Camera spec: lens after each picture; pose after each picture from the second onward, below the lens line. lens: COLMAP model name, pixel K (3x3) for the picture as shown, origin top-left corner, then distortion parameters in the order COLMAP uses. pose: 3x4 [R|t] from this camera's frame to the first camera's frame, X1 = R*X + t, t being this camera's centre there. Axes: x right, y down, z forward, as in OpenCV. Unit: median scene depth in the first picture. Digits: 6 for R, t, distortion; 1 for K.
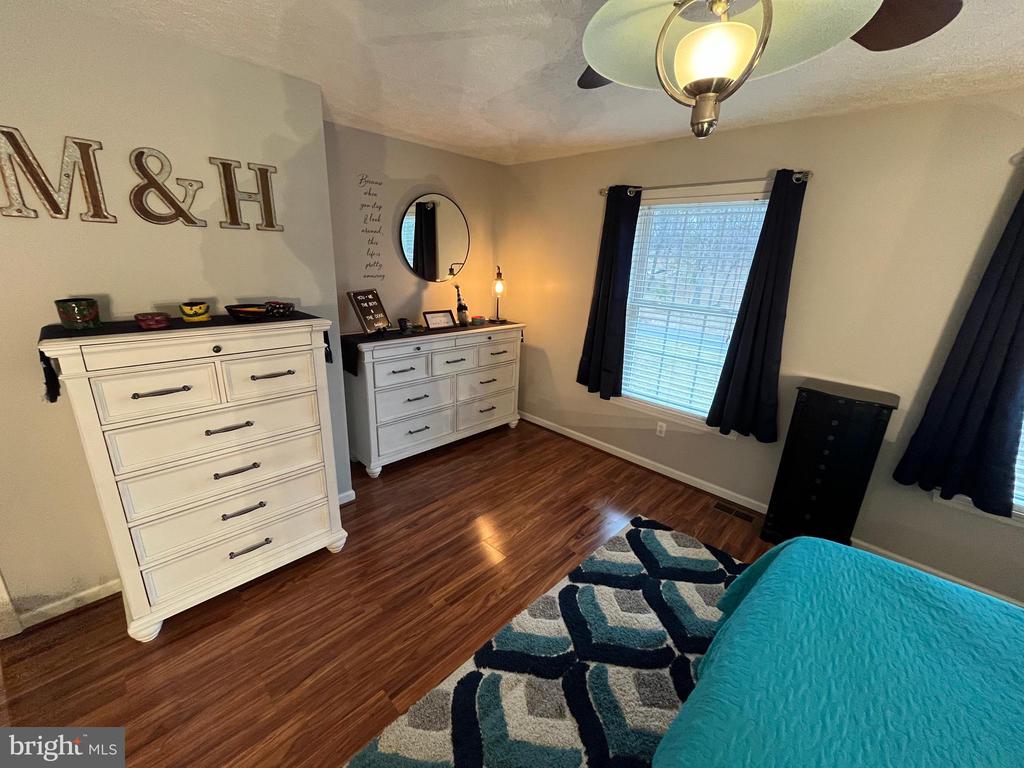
lens RADIAL K [[415.9, 0, 509.8], [0, 415.9, 382.7], [0, 0, 1]] dist [-0.003562, -0.000202]
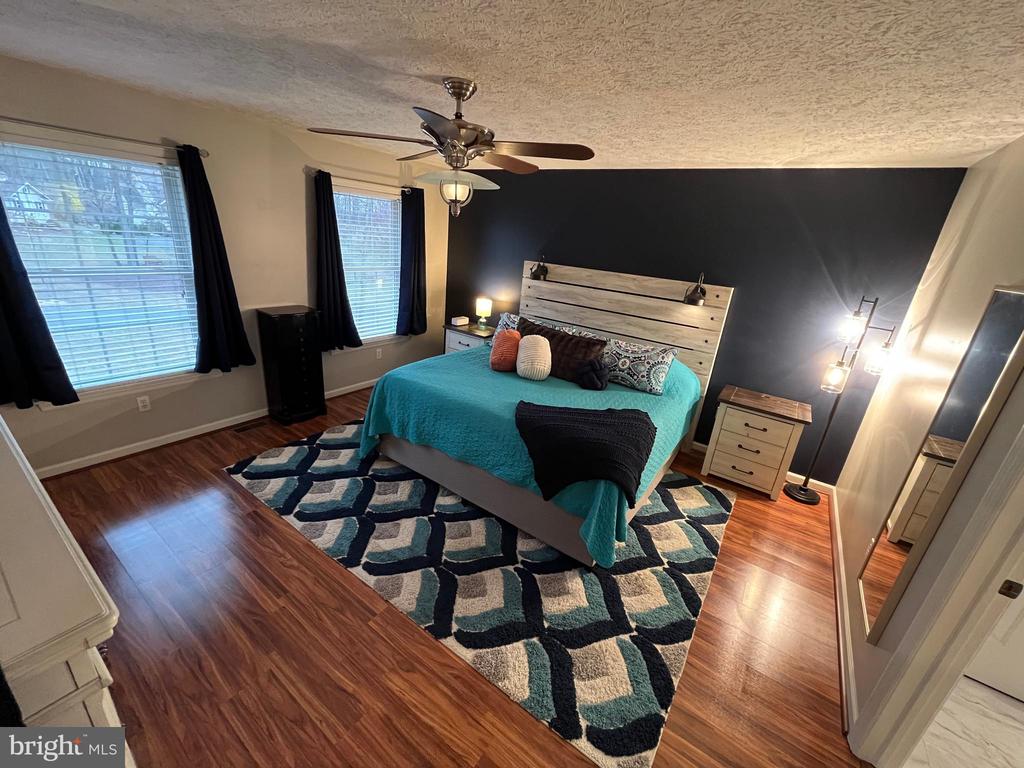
lens RADIAL K [[415.9, 0, 510.8], [0, 415.9, 384.0], [0, 0, 1]] dist [-0.003562, -0.000202]
pose [[-0.163058, -0.387515, 0.907328, -0.840045], [0.193430, 0.889233, 0.414548, -0.215959], [-0.967469, 0.243100, -0.070040, 0.351000]]
